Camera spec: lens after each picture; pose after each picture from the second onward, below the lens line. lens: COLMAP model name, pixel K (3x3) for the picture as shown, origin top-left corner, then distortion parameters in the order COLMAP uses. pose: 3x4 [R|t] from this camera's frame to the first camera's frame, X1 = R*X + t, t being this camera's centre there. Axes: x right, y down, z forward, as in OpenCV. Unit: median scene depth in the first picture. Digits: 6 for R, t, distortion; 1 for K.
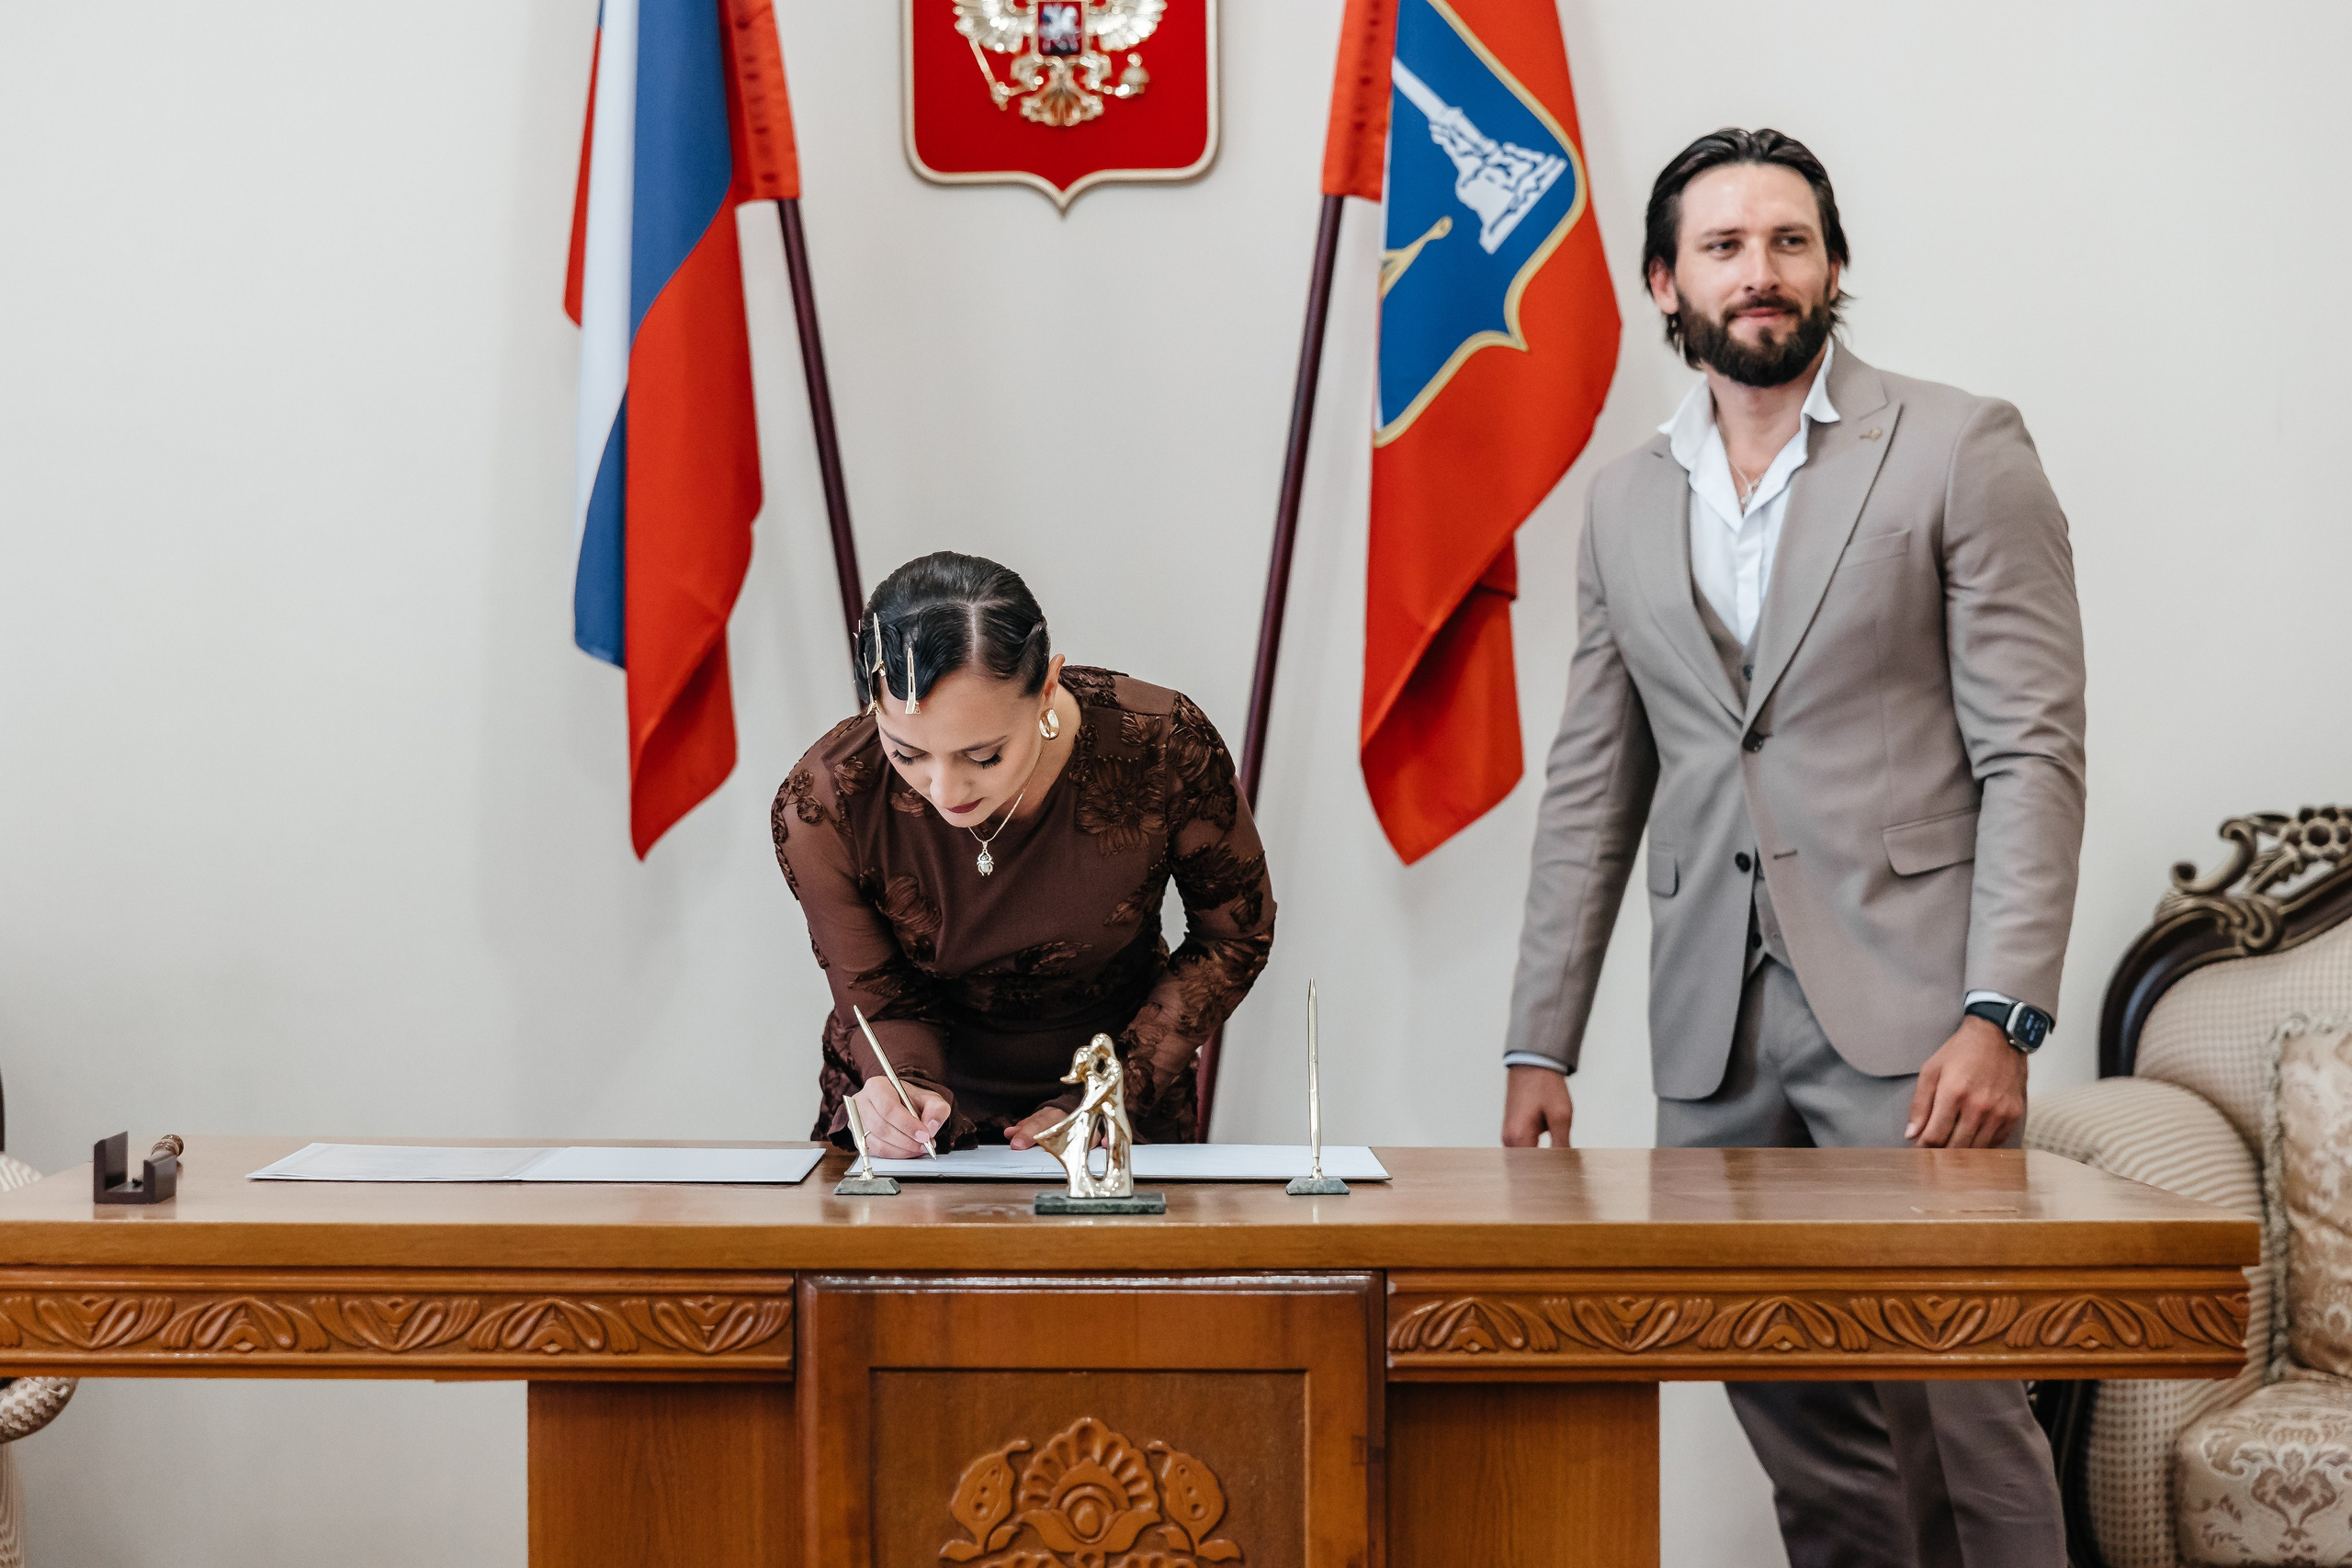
lens RADIAL K [[4547.1, 0, 1176.0], [0, 4547.1, 784.0], [0, 0, 1]] dist [-0.013236, -0.350601]
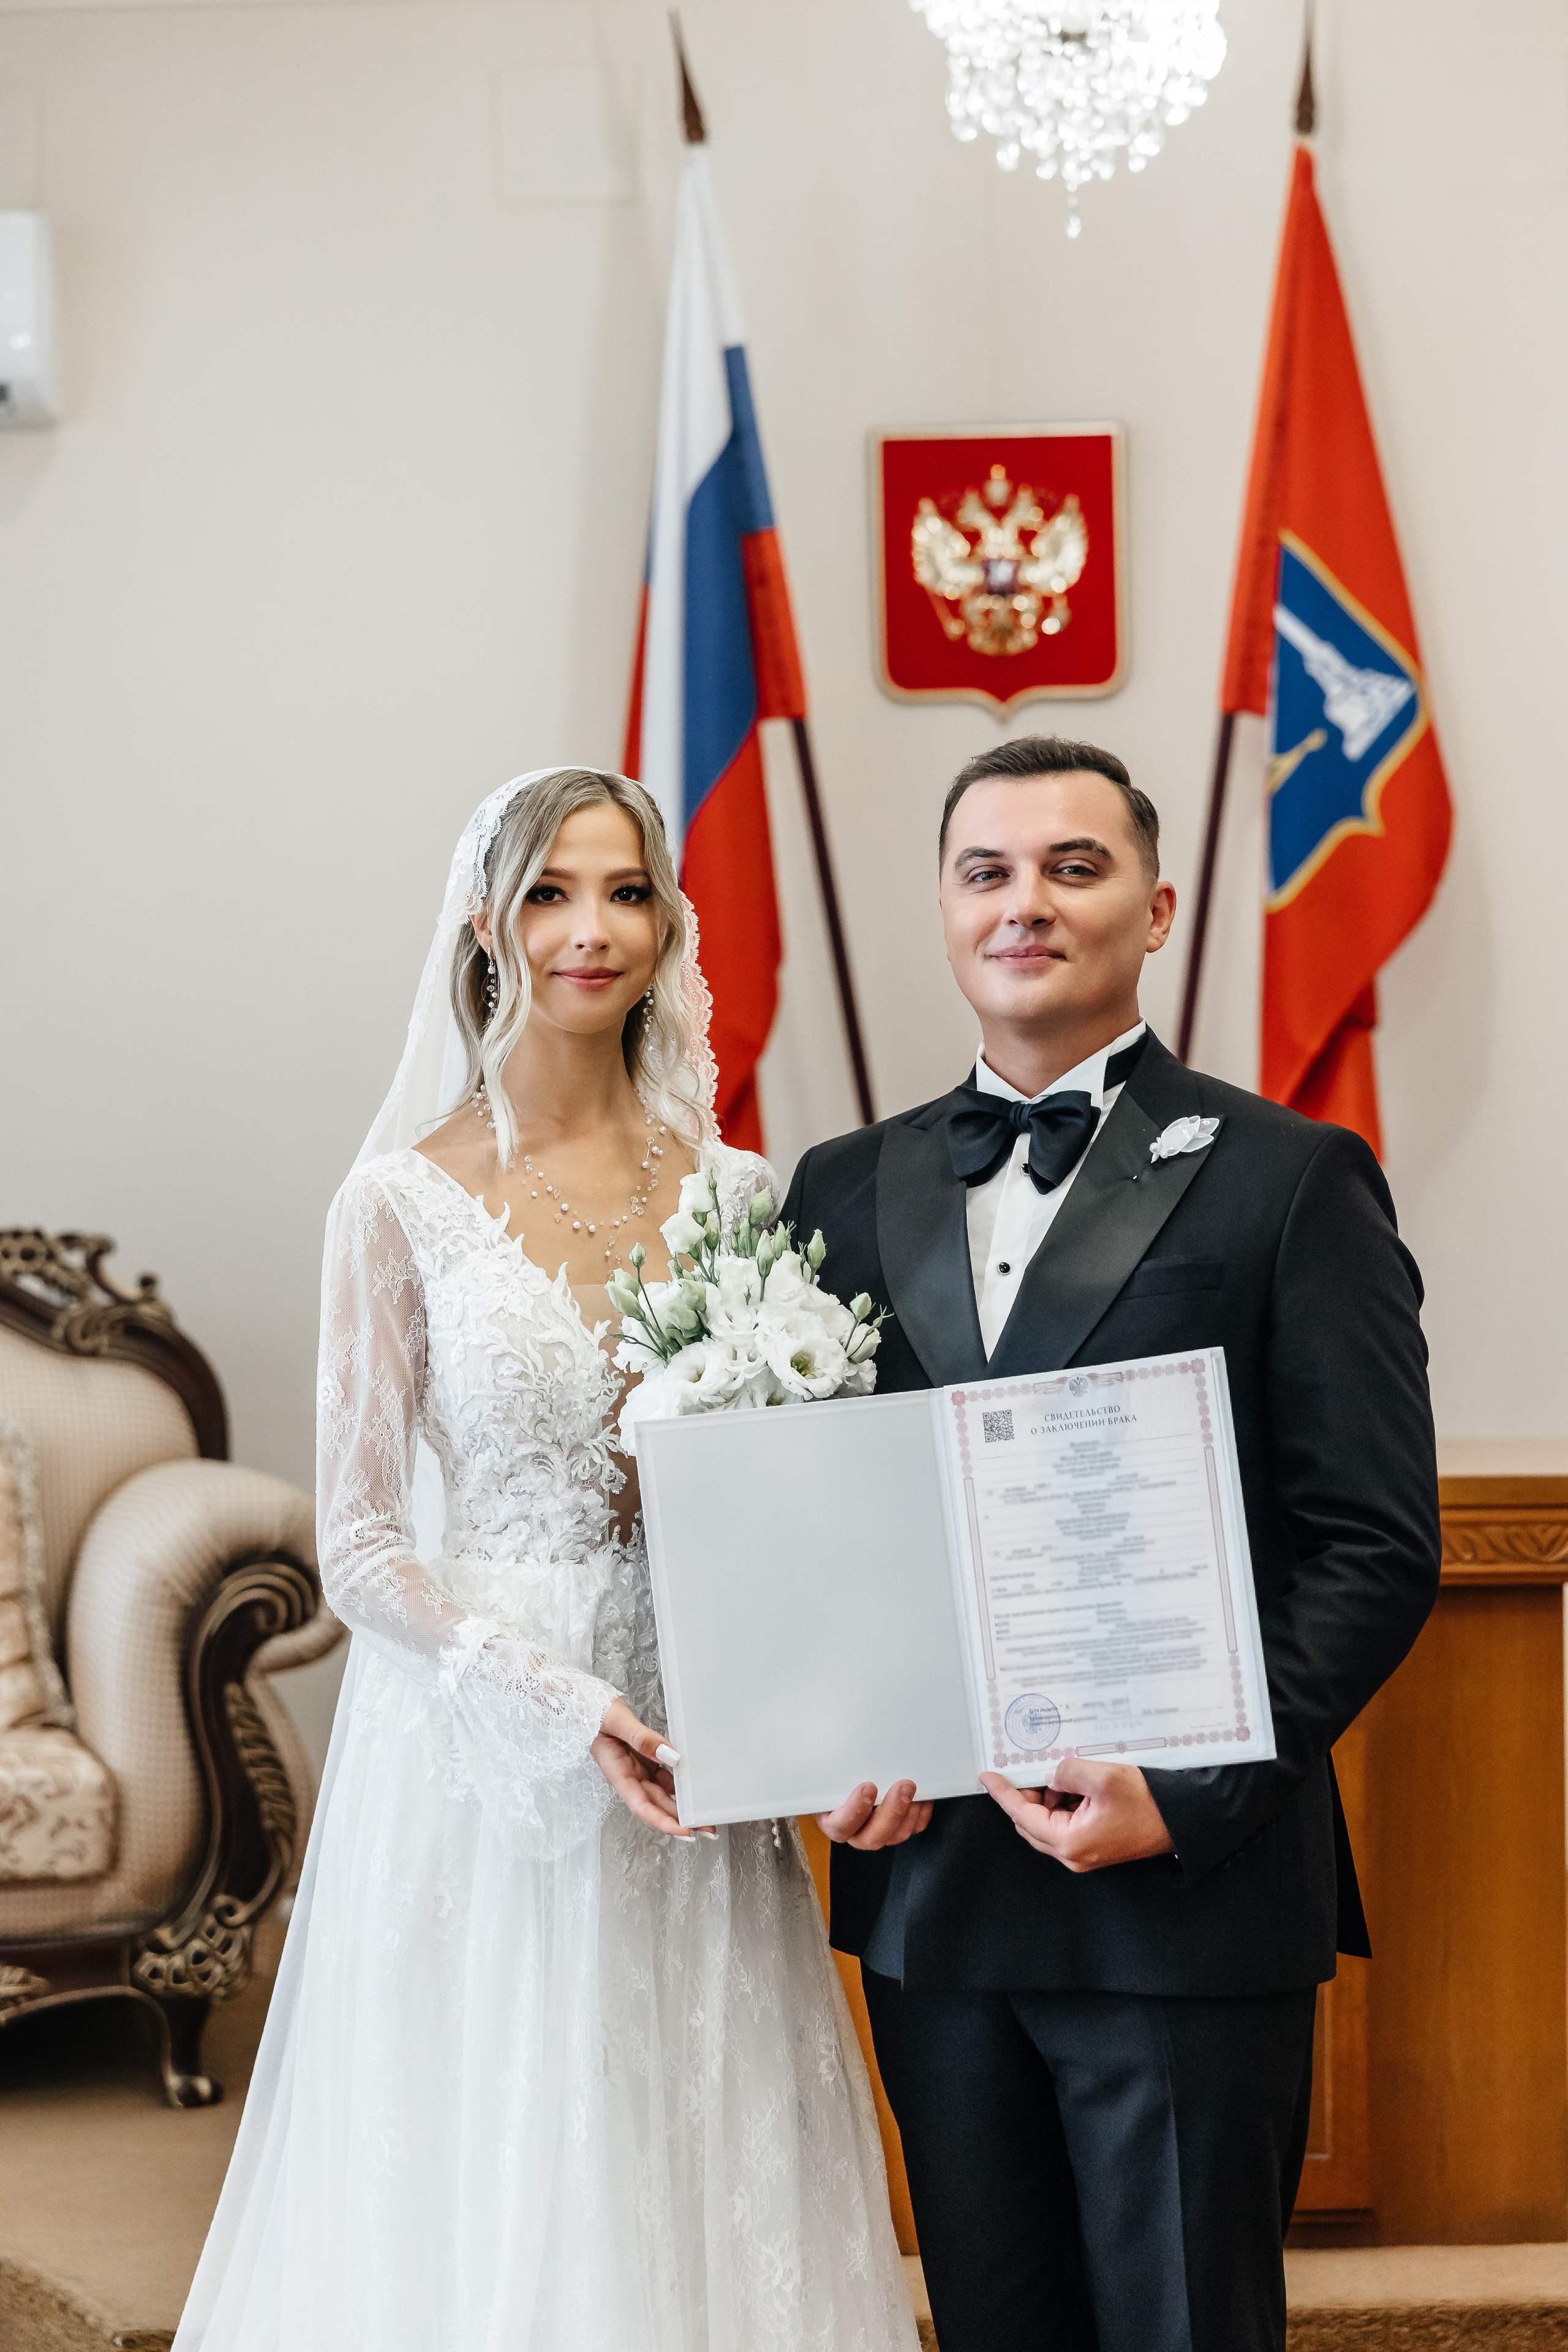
lens RADIAL K [[4547.6, 0, 716.5], [0, 4547.6, 1179.9], [0, 0, 1]] dist [-0.013236, -0.350601]
pose [[0.999649, -0.009281, -0.024797, -0.080059], [0.009326, 0.999955, 0.001697, -0.001587], [0.024781, -0.001928, 0.999691, -0.286557]]
